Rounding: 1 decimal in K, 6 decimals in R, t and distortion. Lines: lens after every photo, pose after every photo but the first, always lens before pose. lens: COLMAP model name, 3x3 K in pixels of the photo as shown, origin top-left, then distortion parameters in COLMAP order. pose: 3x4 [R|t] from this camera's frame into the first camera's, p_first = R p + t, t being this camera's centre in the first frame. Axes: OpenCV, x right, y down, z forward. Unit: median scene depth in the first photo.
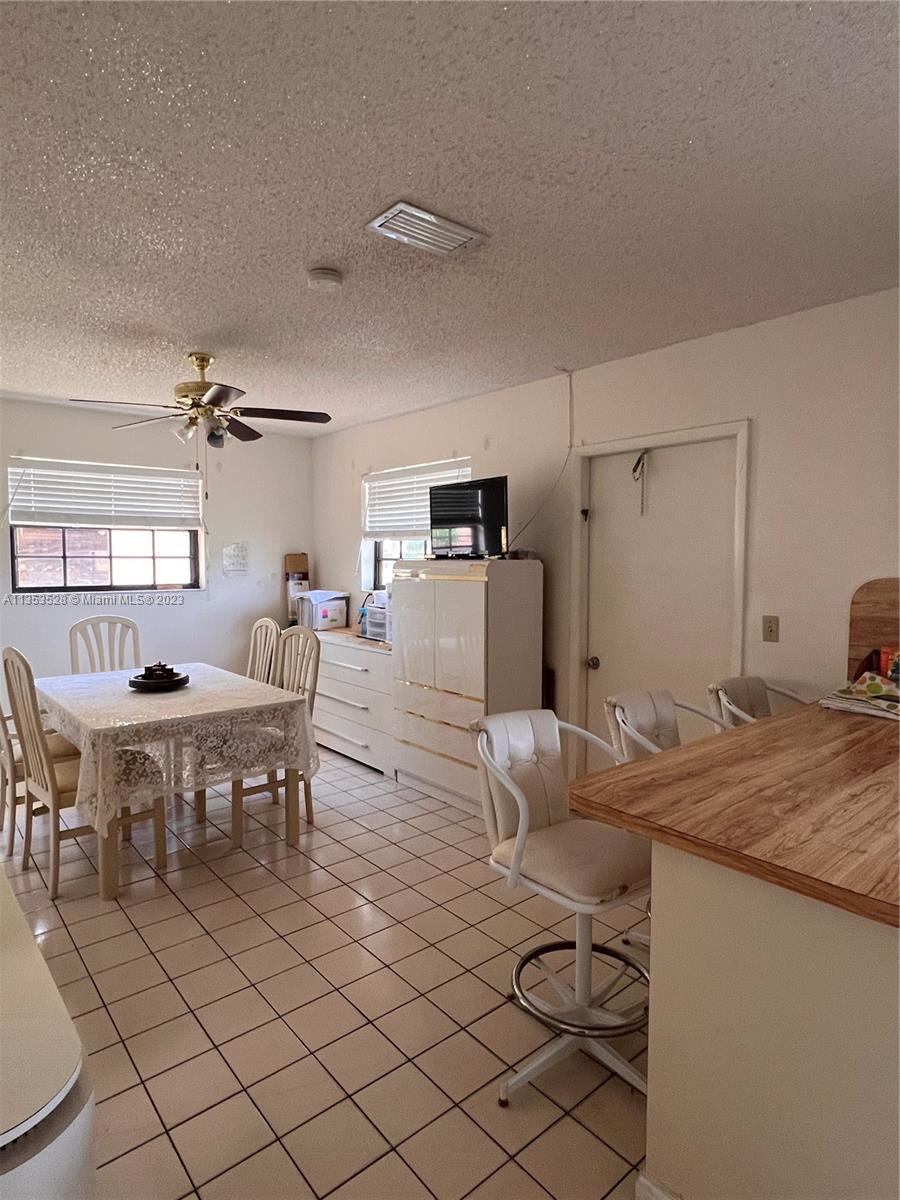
lens RADIAL K [[665.8, 0, 452.6], [0, 665.8, 598.4], [0, 0, 1]] dist [0.005400, -0.007041]
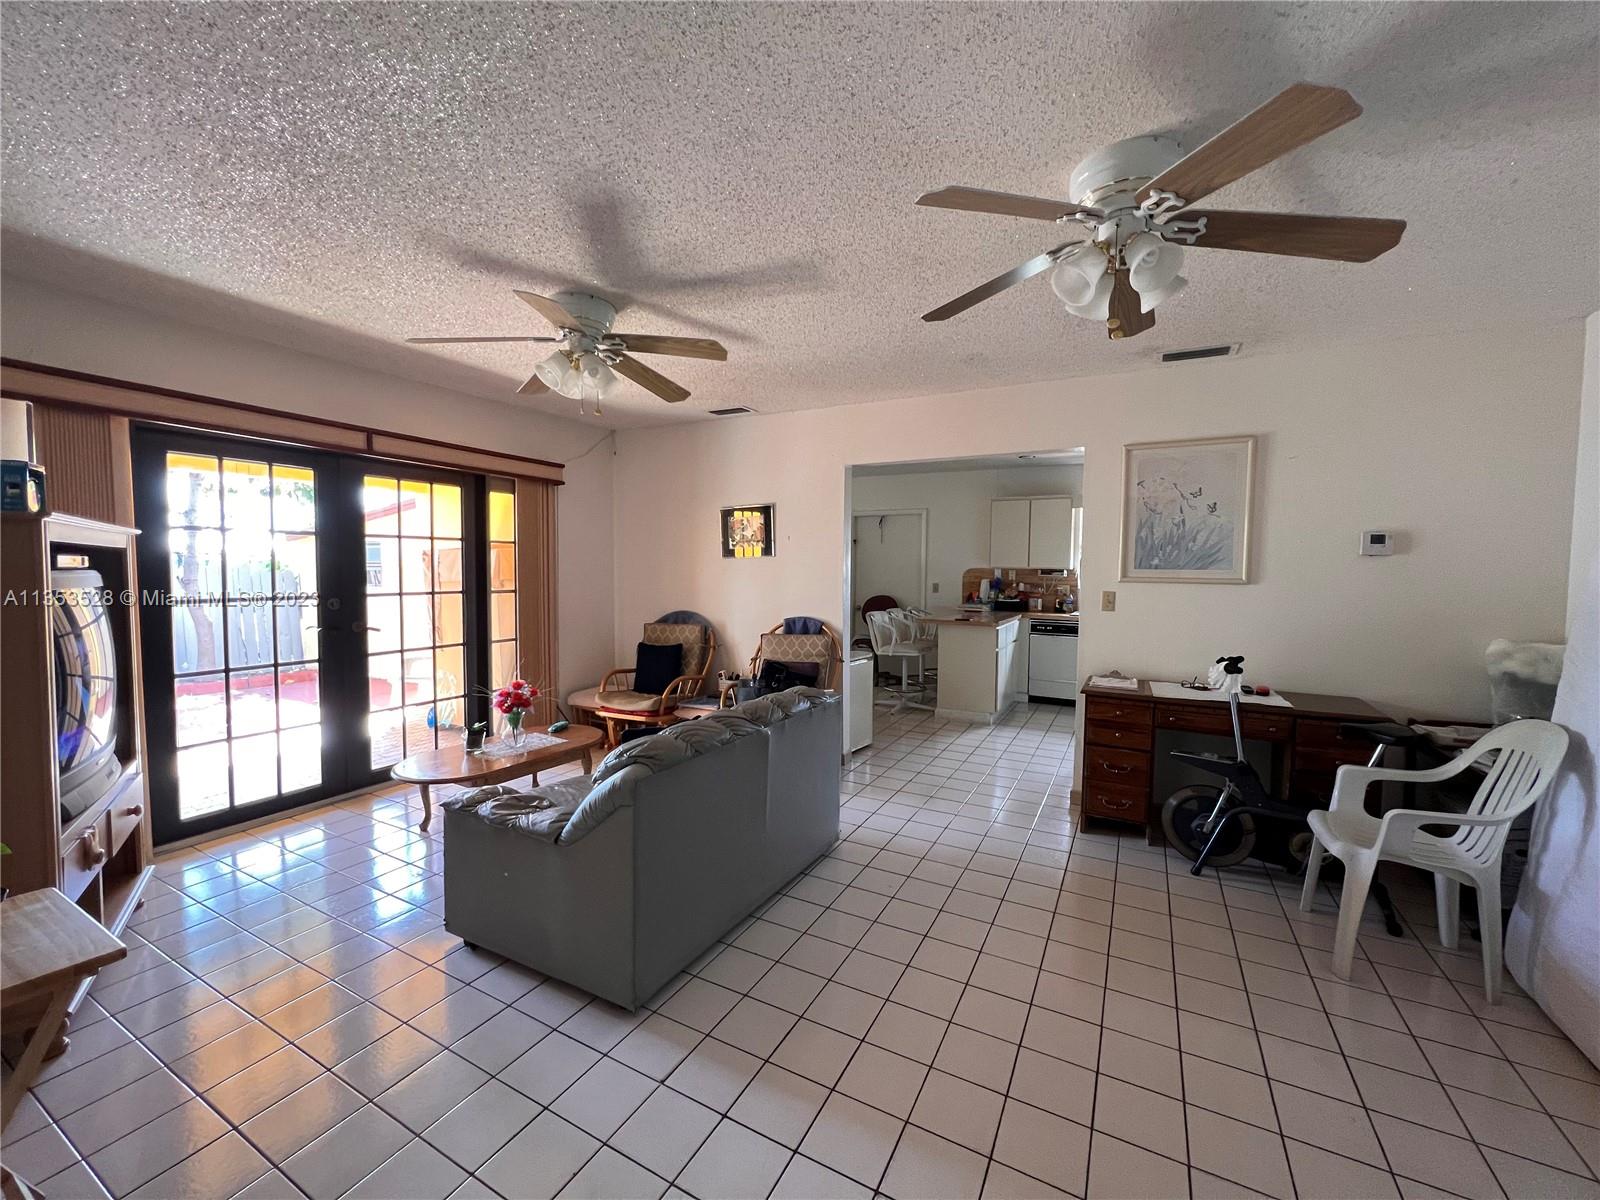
lens RADIAL K [[638.3, 0, 794.7], [0, 638.3, 598.4], [0, 0, 1]] dist [0.002038, 0.000202]
pose [[0.934294, -0.016430, 0.356124, -0.796110], [0.018018, 0.999837, -0.001142, 0.067392], [-0.356047, 0.007484, 0.934438, -0.985664]]
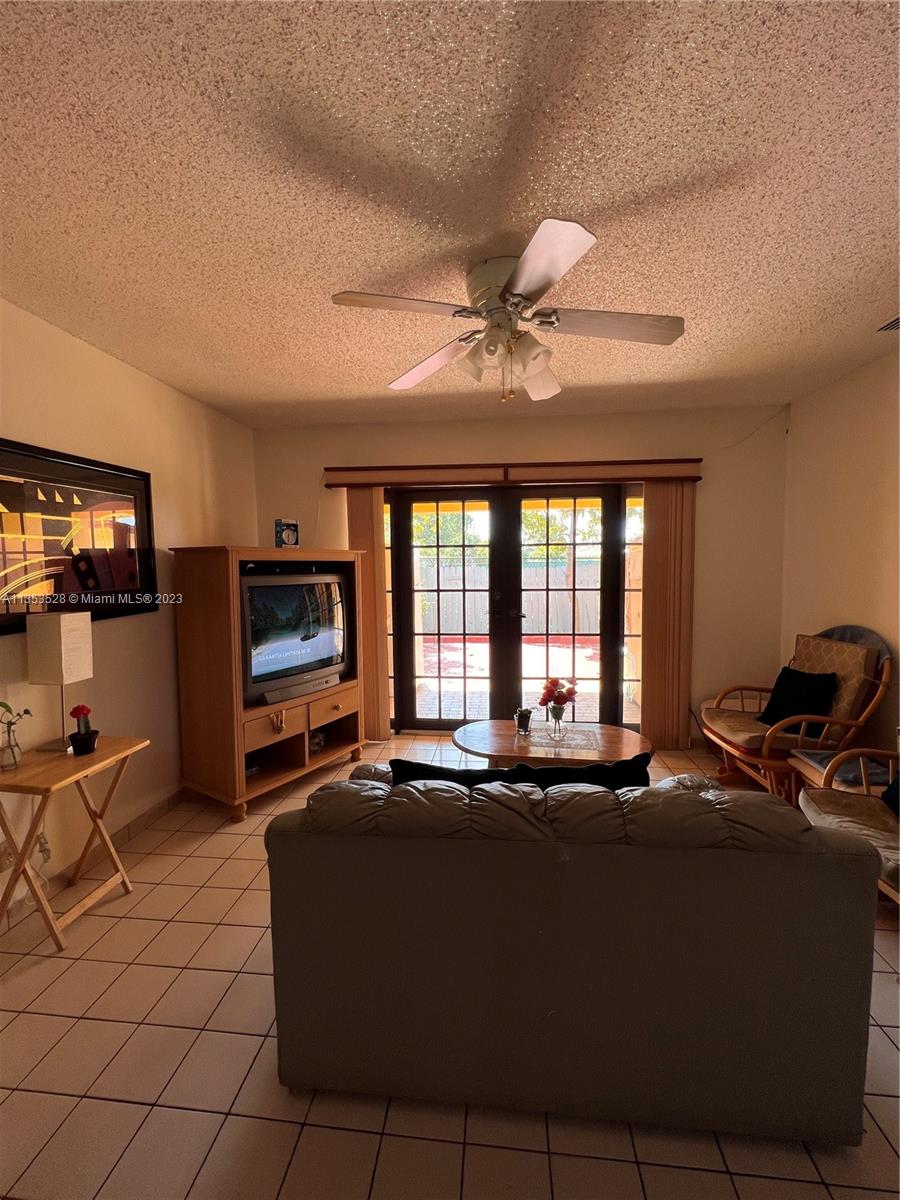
lens RADIAL K [[478.8, 0, 452.7], [0, 478.8, 599.0], [0, 0, 1]] dist [0.002038, 0.000202]
pose [[0.690018, 0.040266, -0.722671, -0.412922], [-0.026556, 0.999187, 0.030317, 0.038850], [0.723305, -0.001728, 0.690527, -0.576097]]
